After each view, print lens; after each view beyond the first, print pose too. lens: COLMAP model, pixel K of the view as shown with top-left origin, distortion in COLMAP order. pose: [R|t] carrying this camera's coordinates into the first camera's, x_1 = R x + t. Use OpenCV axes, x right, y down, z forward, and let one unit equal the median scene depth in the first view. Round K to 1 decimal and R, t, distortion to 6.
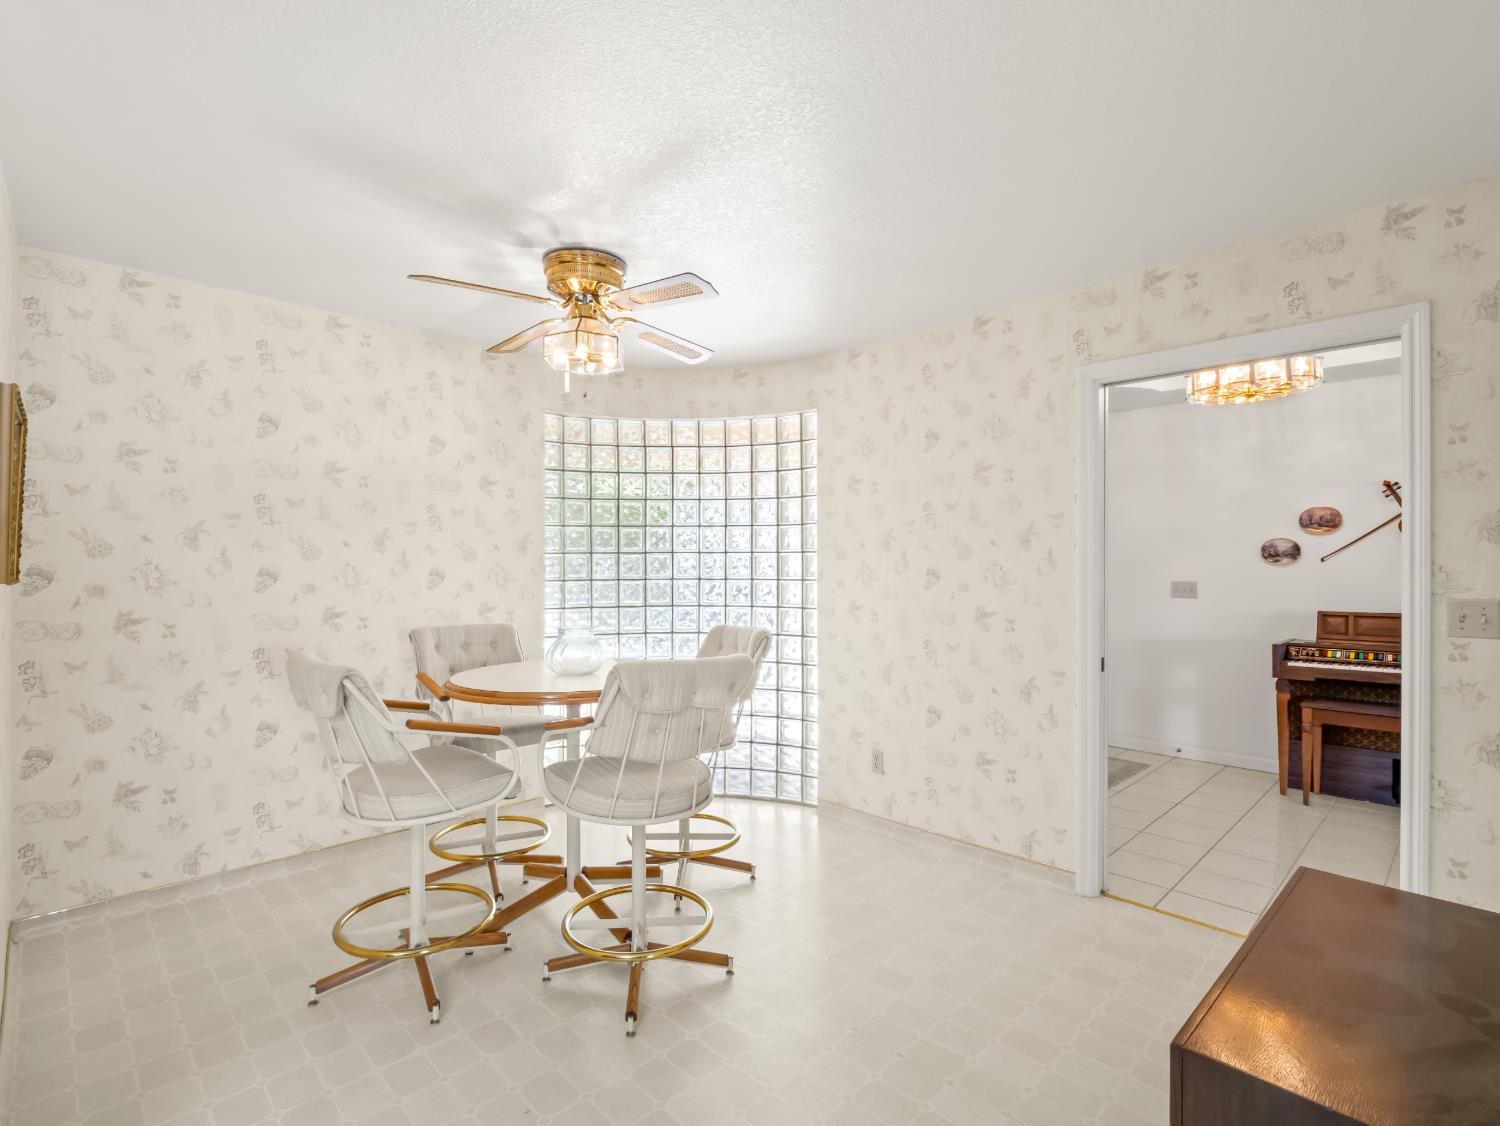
lens RADIAL K [[725.3, 0, 753.1], [0, 725.3, 560.1], [0, 0, 1]] dist [-0.019057, -0.000056]
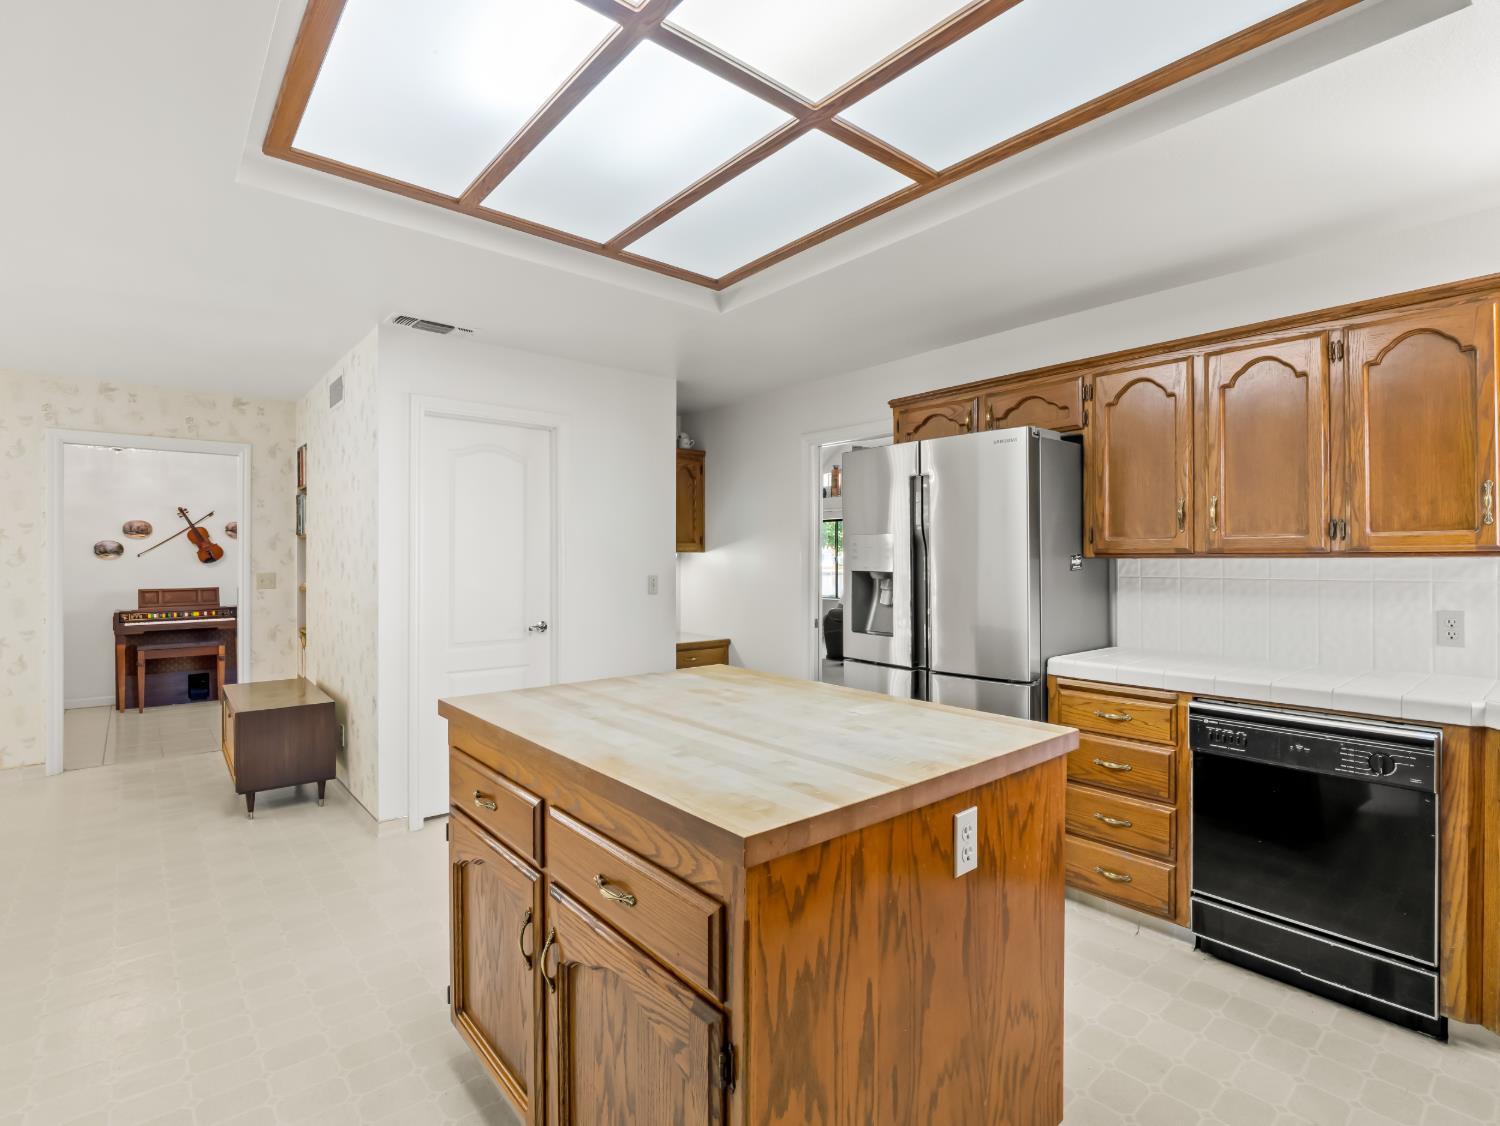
lens RADIAL K [[725.3, 0, 752.0], [0, 725.3, 558.0], [0, 0, 1]] dist [-0.019057, -0.000056]
pose [[0.058504, 0.000525, 0.998287, -0.668852], [-0.004948, 0.999988, -0.000236, -0.001398], [-0.998275, -0.004926, 0.058506, -0.398000]]
